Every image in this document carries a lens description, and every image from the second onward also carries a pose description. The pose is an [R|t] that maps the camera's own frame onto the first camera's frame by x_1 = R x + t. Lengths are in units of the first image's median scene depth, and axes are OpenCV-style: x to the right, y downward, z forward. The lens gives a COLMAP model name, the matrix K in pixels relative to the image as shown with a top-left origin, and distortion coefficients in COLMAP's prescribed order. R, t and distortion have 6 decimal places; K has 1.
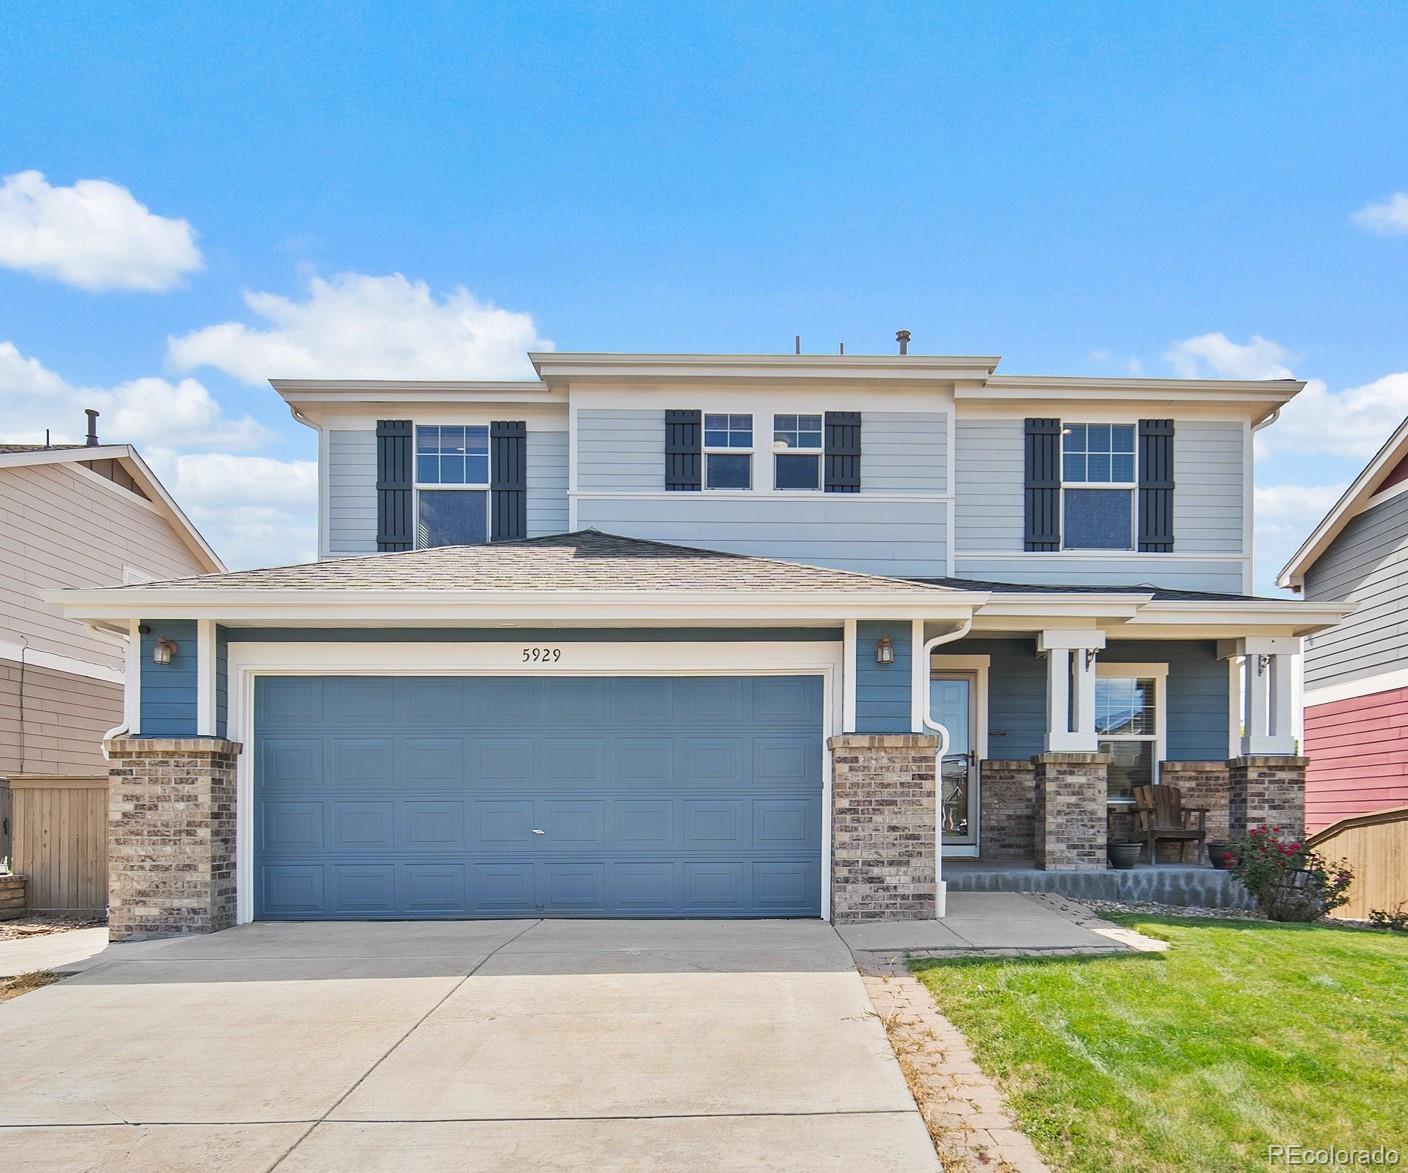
lens RADIAL K [[1032.6, 0, 703.6], [0, 1032.6, 595.7], [0, 0, 1]] dist [-0.002673, 0.000854]
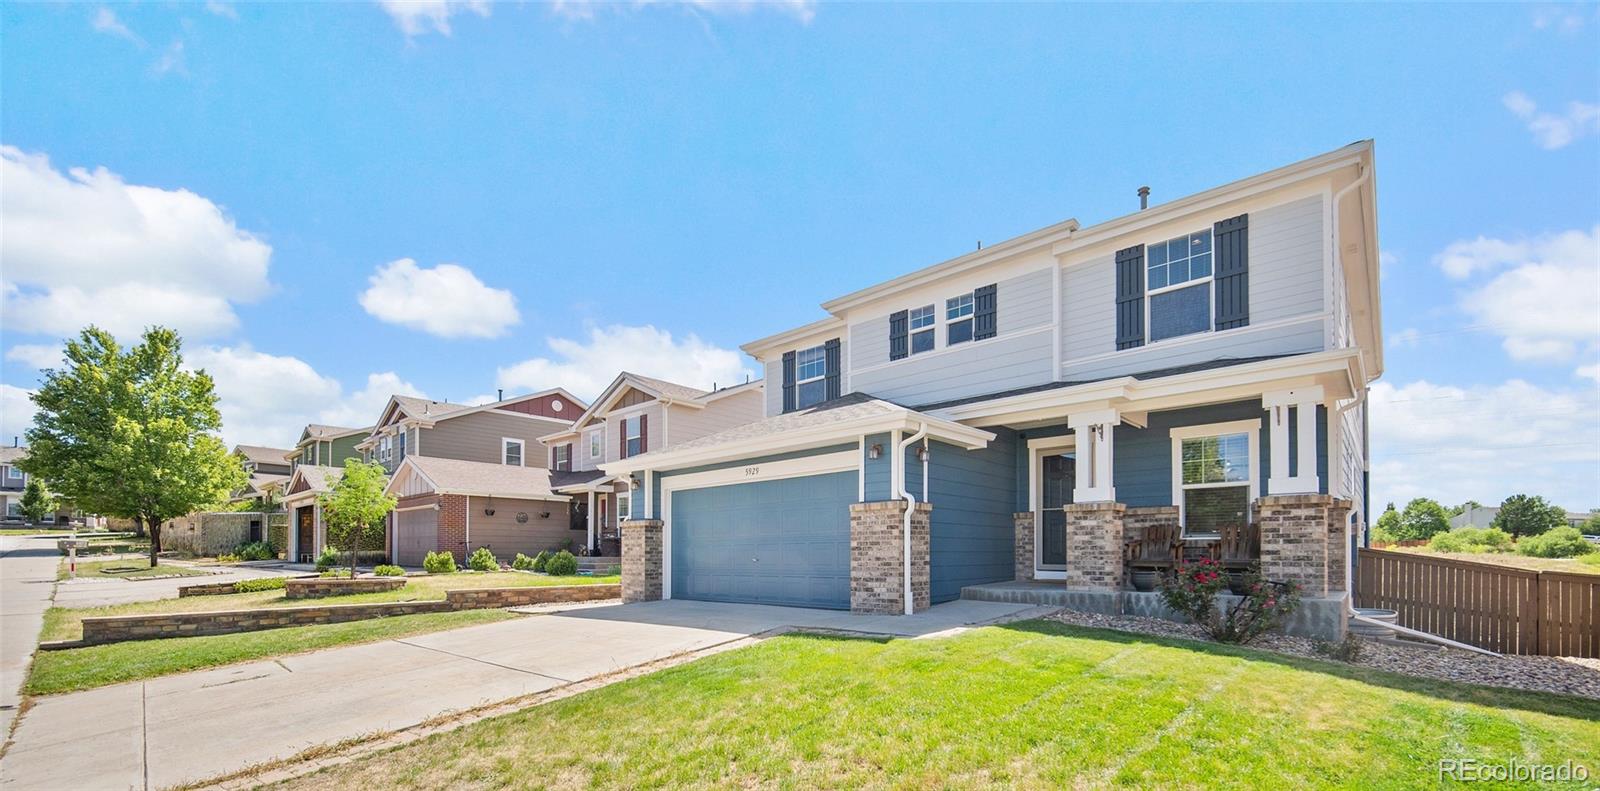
lens RADIAL K [[637.7, 0, 798.7], [0, 637.7, 380.9], [0, 0, 1]] dist [-0.001958, -0.000037]
pose [[0.721190, -0.182835, -0.668174, 0.639893], [0.149274, 0.982898, -0.107835, 0.026353], [0.676463, -0.021972, 0.736149, 0.121674]]
